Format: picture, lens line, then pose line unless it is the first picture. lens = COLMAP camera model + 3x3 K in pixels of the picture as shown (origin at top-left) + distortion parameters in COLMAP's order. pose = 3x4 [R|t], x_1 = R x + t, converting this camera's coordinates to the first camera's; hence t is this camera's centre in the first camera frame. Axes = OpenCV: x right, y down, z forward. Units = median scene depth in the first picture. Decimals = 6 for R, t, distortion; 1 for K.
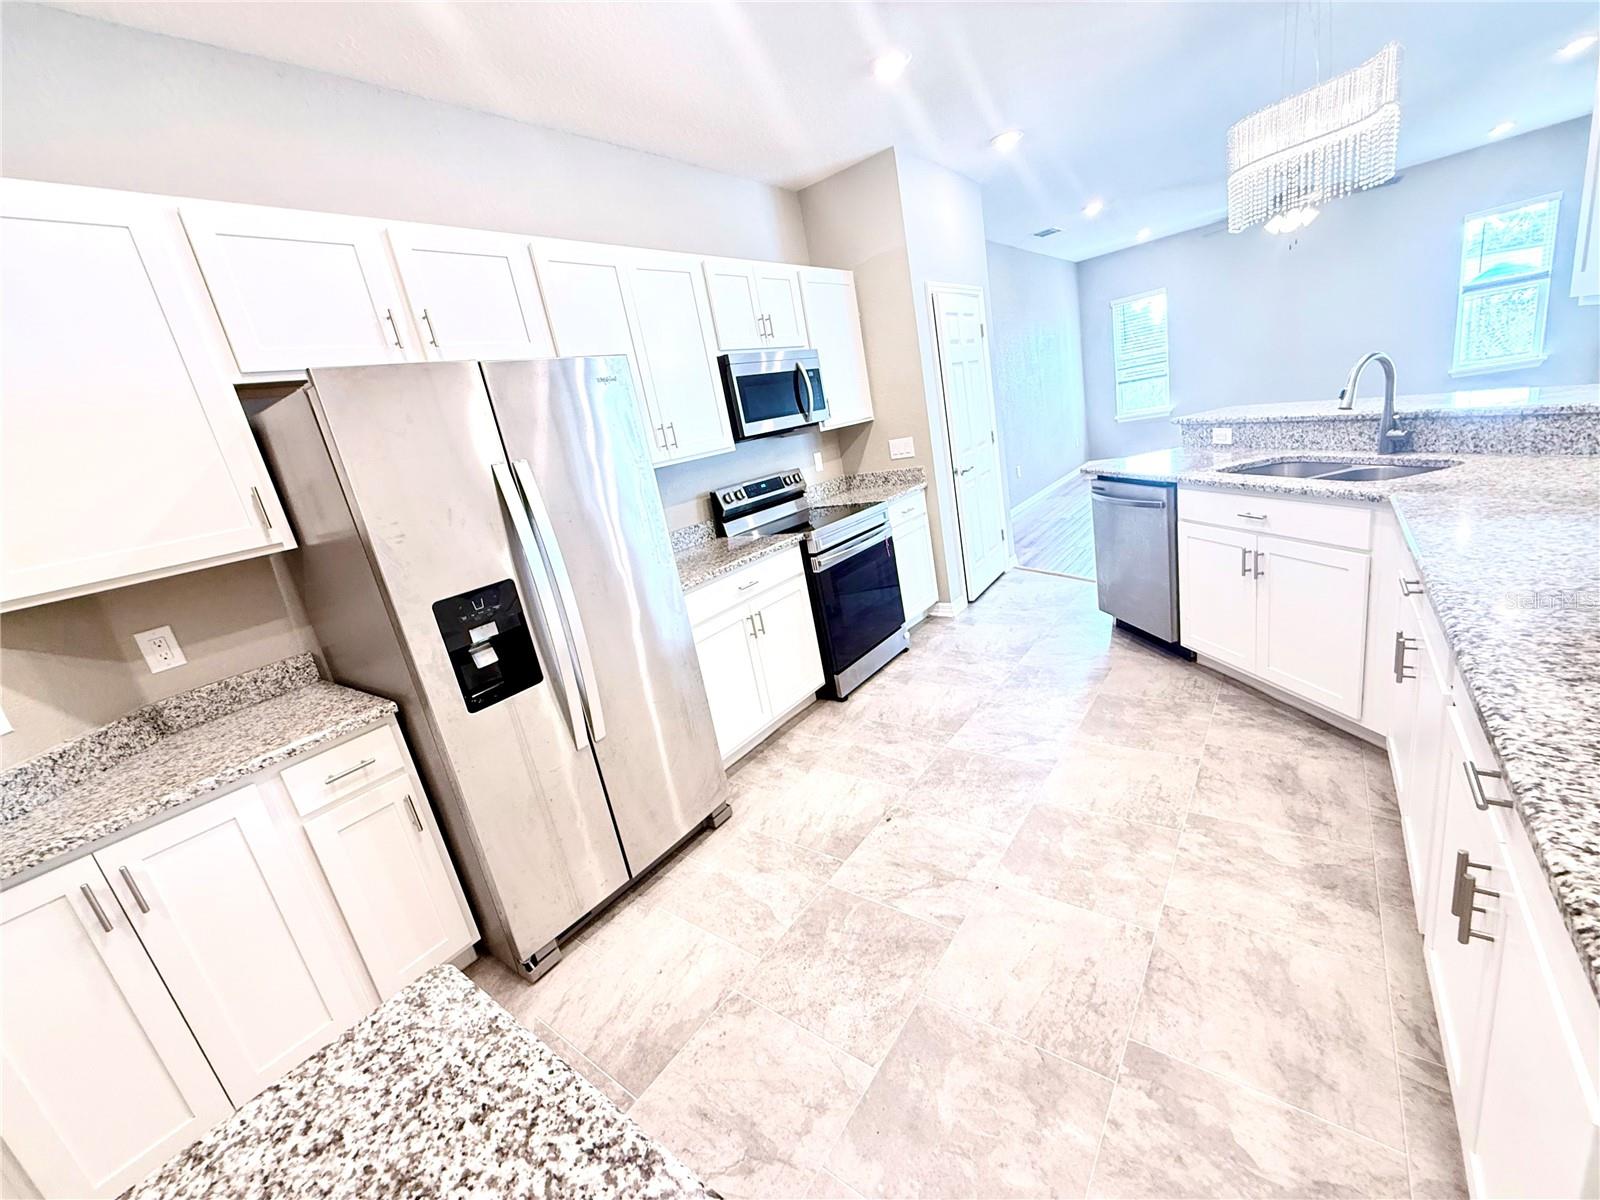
lens RADIAL K [[639.7, 0, 798.8], [0, 639.7, 601.7], [0, 0, 1]] dist [0.000246, 0.000141]
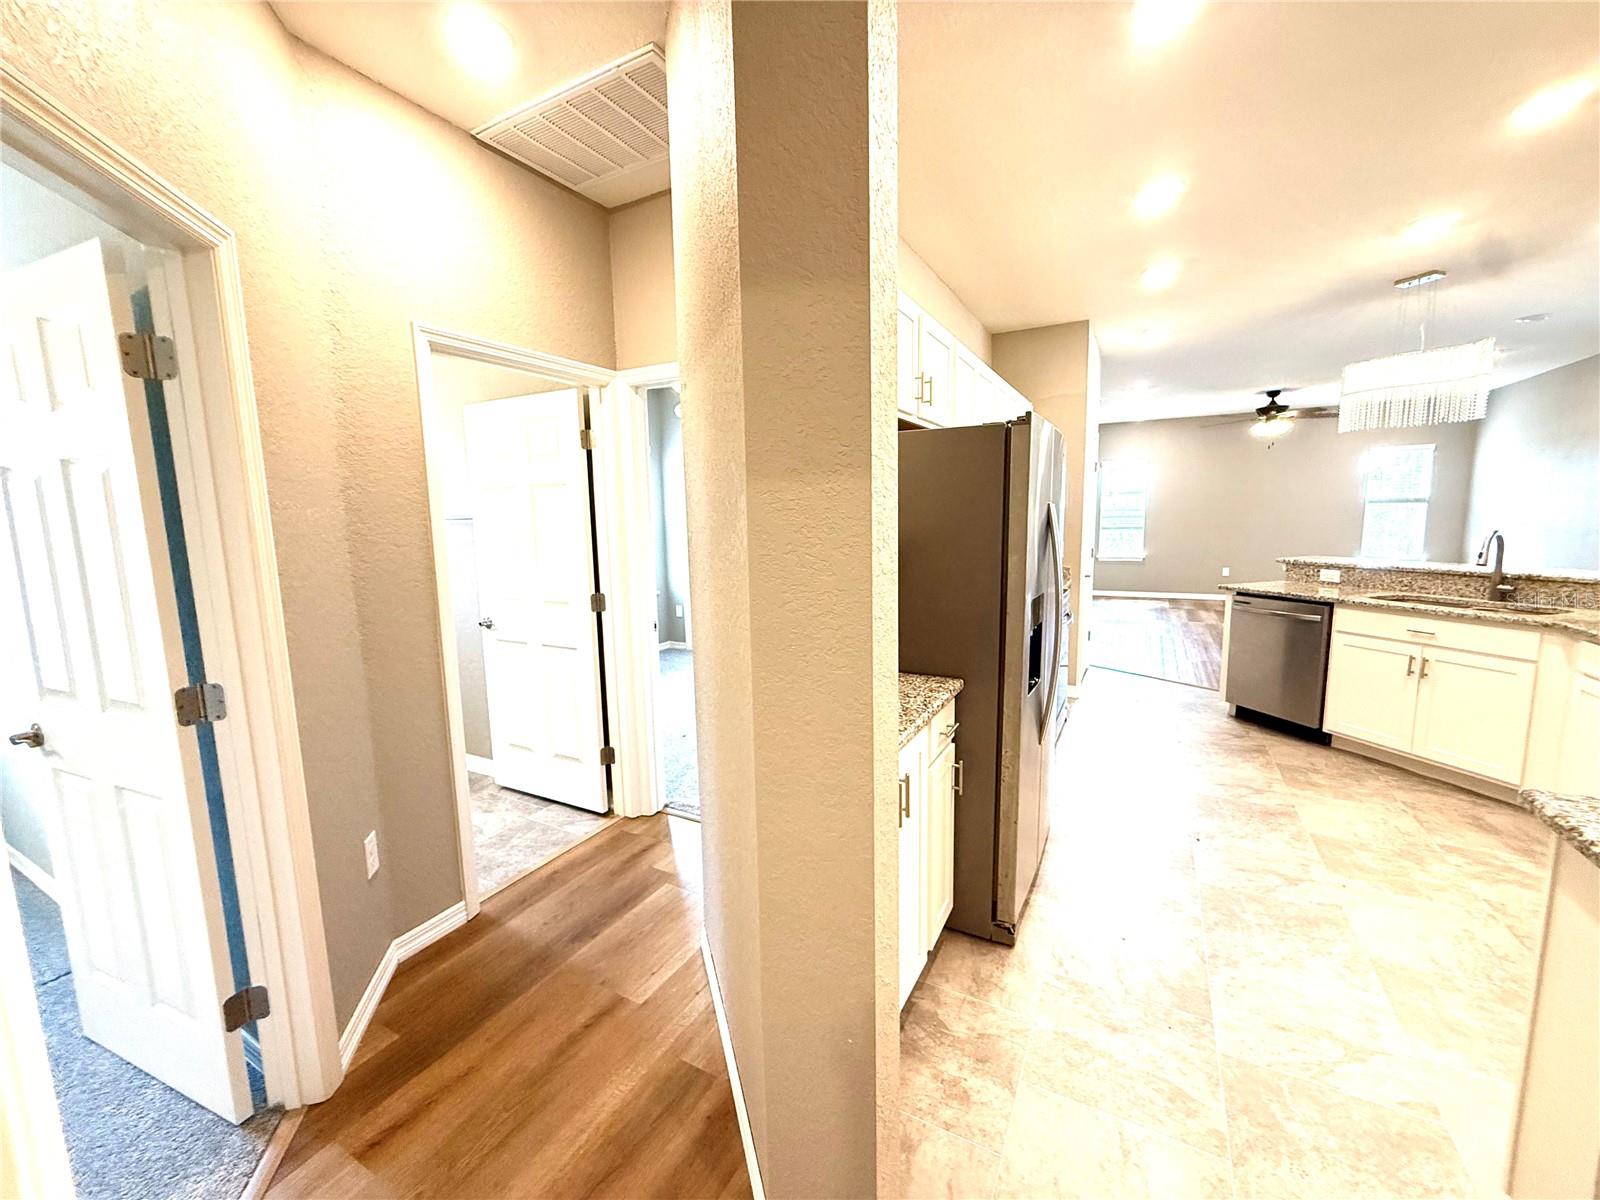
lens RADIAL K [[639.7, 0, 800.8], [0, 639.7, 598.0], [0, 0, 1]] dist [0.000246, 0.000141]
pose [[0.975101, 0.141337, 0.170888, -0.804811], [-0.112247, 0.979145, -0.169338, 0.171138], [-0.191258, 0.145940, 0.970630, -0.086211]]
